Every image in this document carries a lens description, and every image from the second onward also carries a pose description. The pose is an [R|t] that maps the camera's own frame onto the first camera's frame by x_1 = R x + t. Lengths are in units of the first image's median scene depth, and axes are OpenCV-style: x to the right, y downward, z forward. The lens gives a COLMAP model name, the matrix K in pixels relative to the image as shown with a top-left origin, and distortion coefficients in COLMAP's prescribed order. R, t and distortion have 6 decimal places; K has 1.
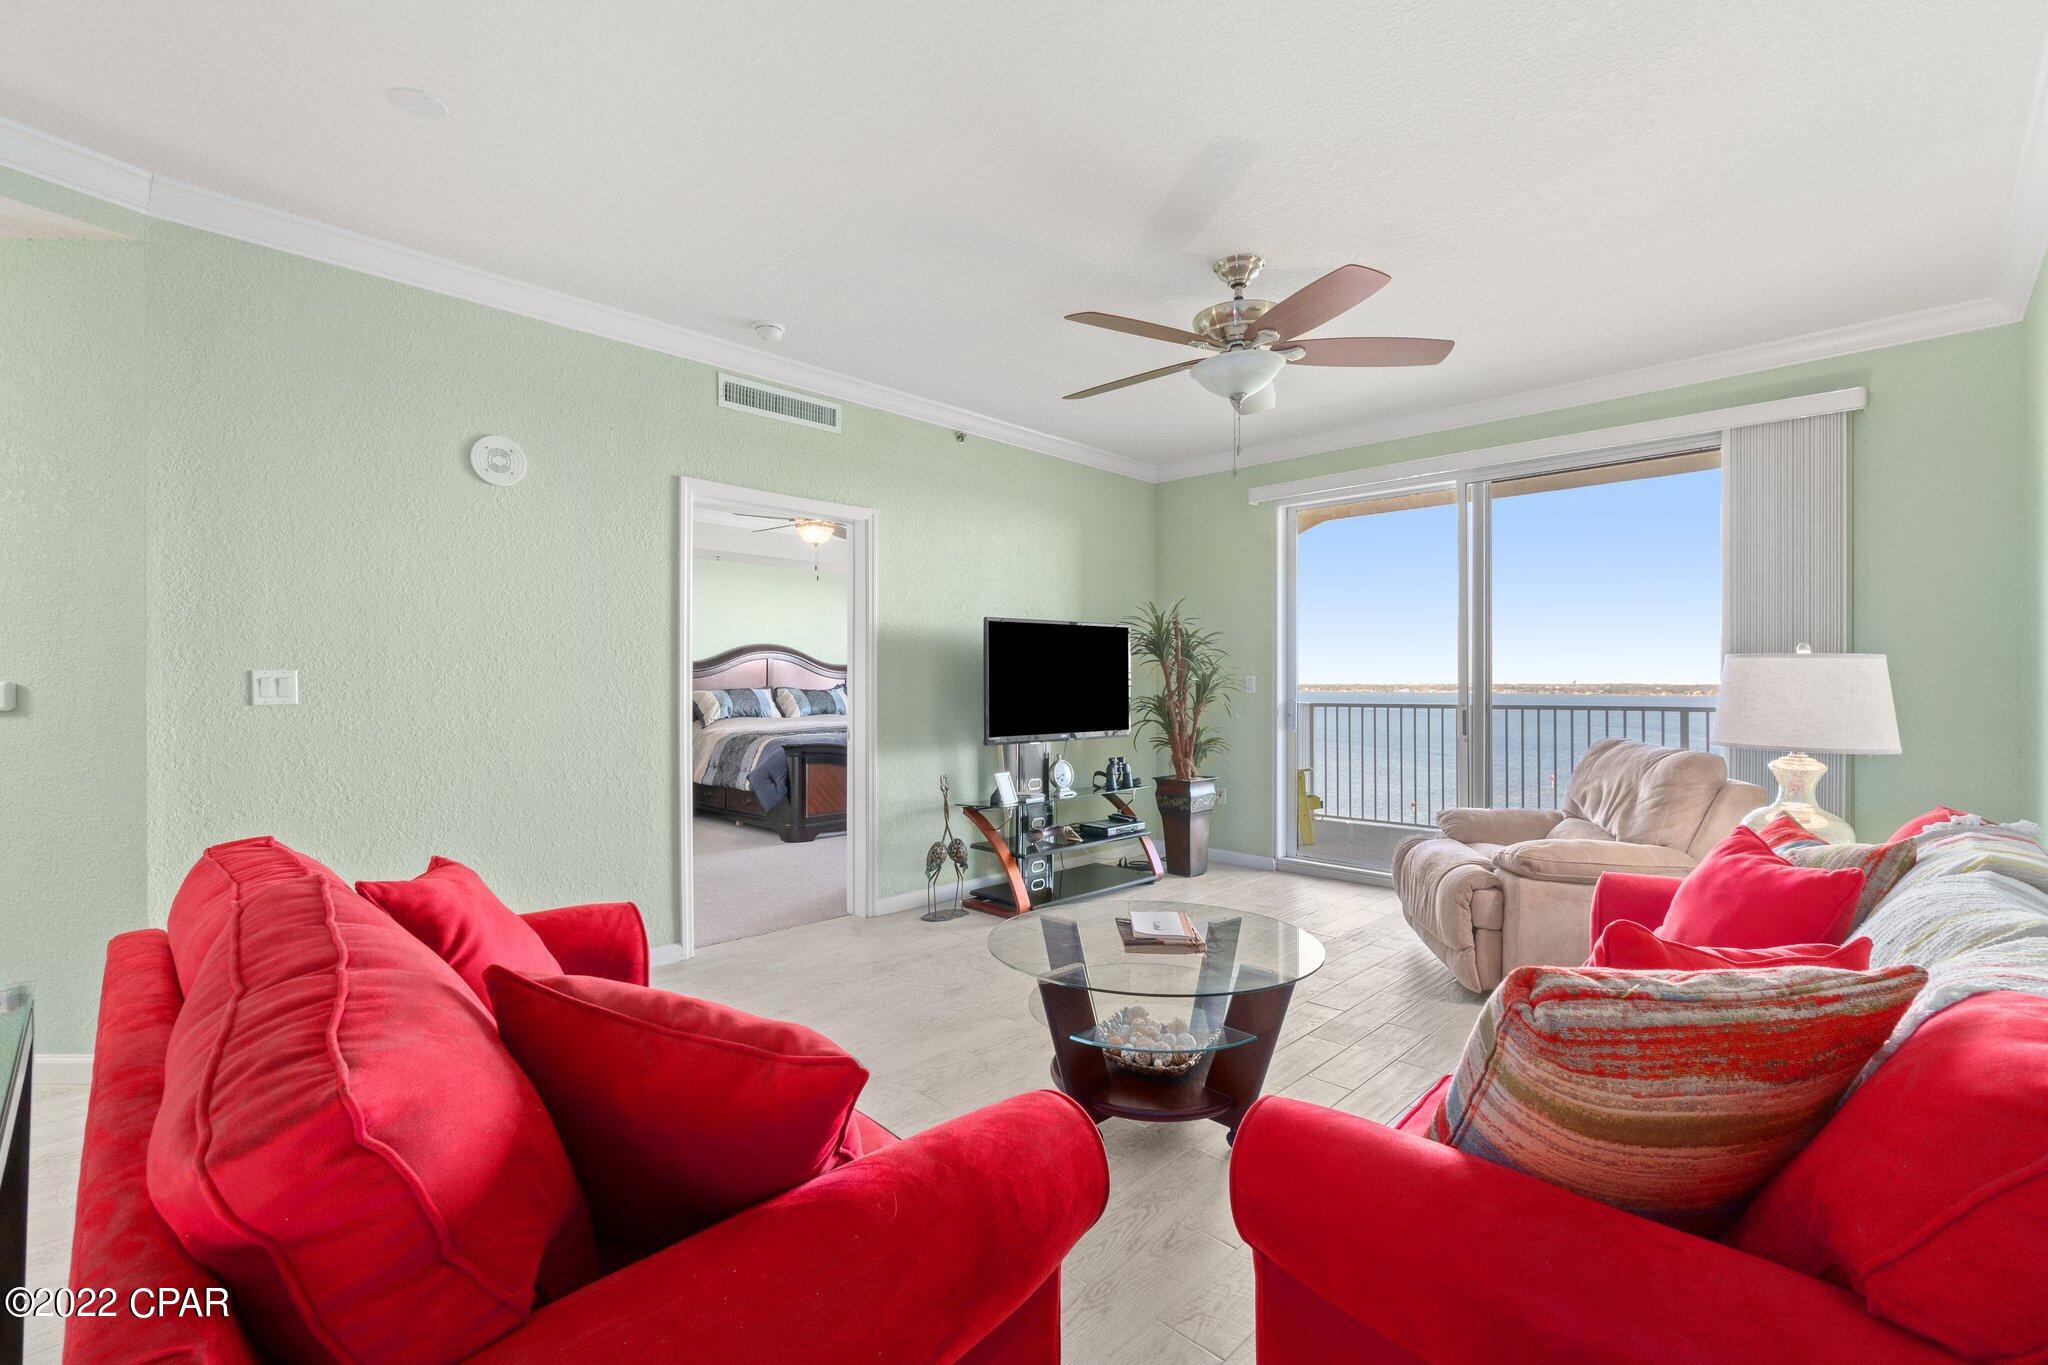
lens RADIAL K [[888.1, 0, 1025.4], [0, 888.1, 686.3], [0, 0, 1]] dist [-0.001509, 0.000125]
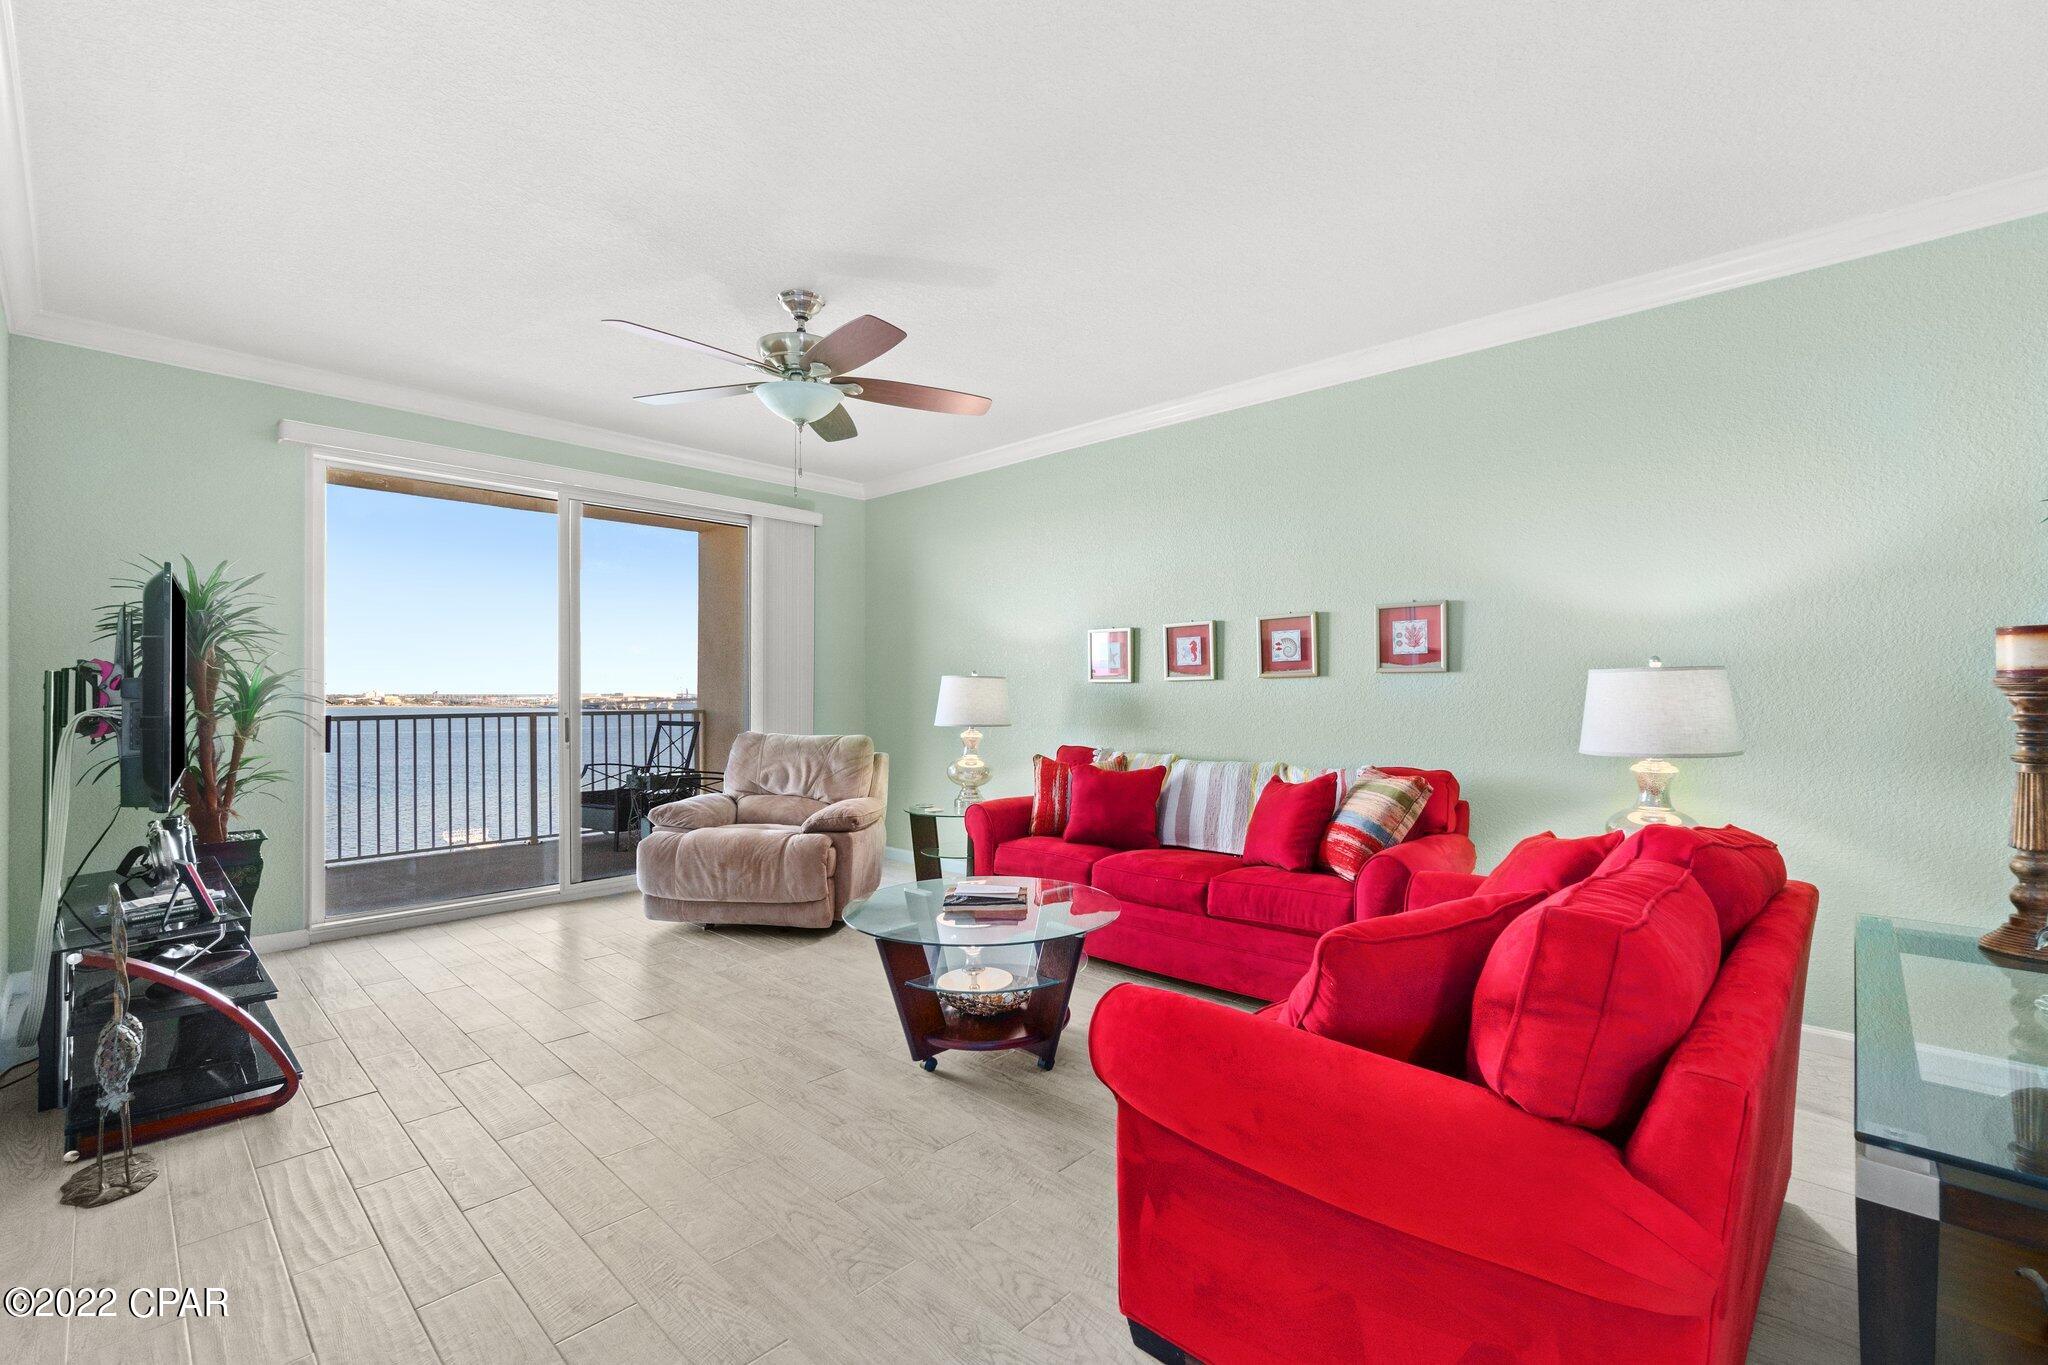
lens RADIAL K [[888.1, 0, 1025.4], [0, 888.1, 686.3], [0, 0, 1]] dist [-0.001509, 0.000125]
pose [[-0.020936, 0.005412, 0.999766, -0.492144], [0.005049, 0.999973, -0.005307, -0.001455], [-0.999768, 0.004937, -0.020963, 0.448340]]
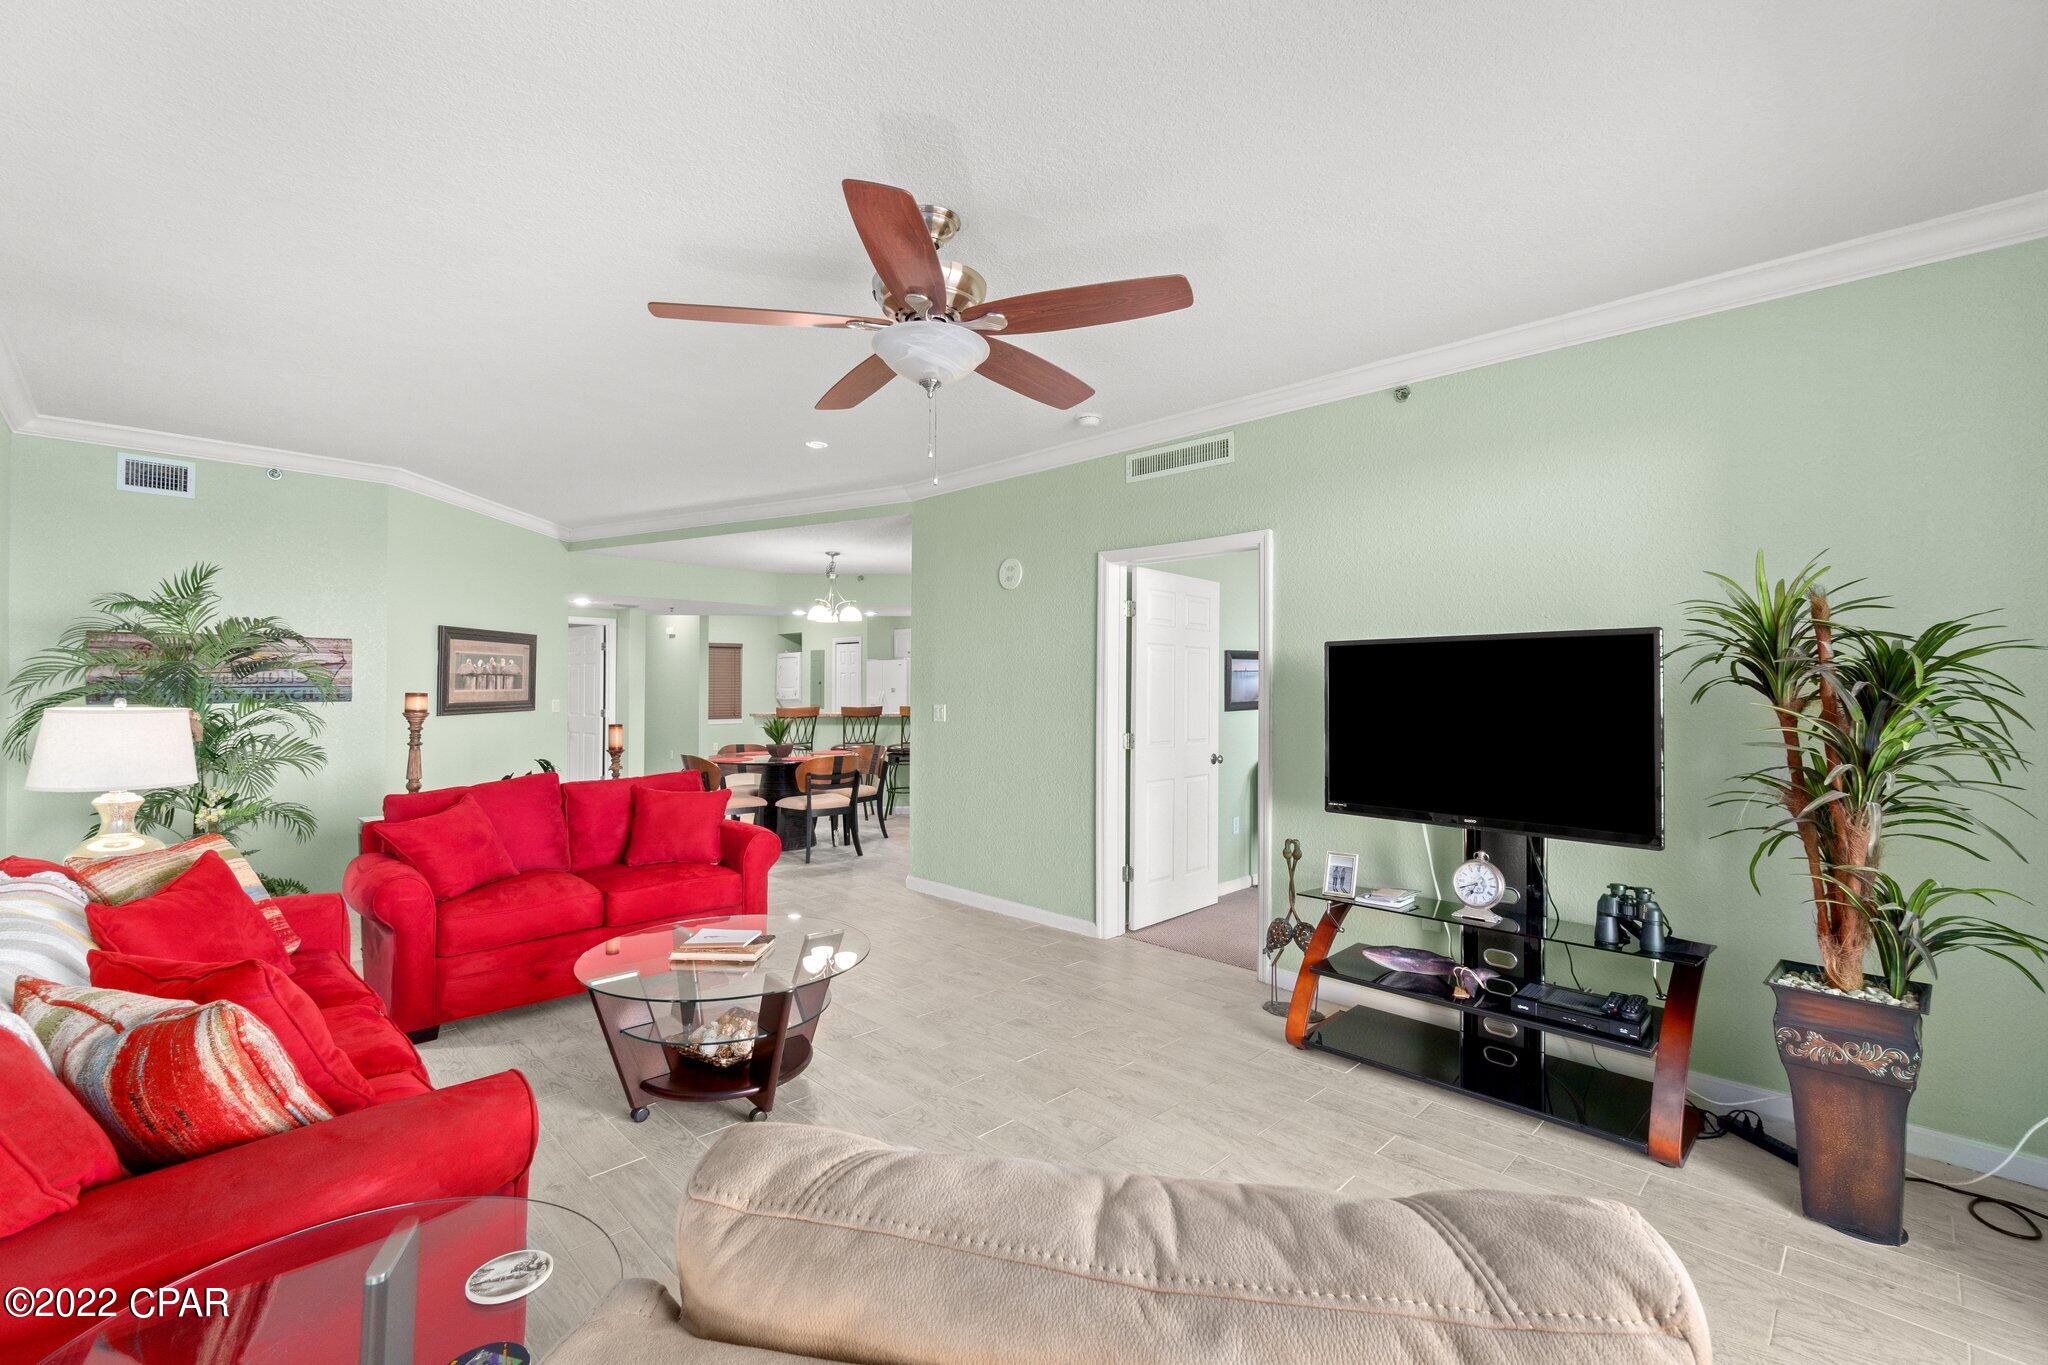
lens RADIAL K [[888.1, 0, 1025.4], [0, 888.1, 686.3], [0, 0, 1]] dist [-0.001509, 0.000125]
pose [[-0.017326, 0.003955, -0.999842, 0.611060], [-0.009414, 0.999947, 0.004118, -0.036120], [0.999806, 0.009483, -0.017288, 0.645635]]
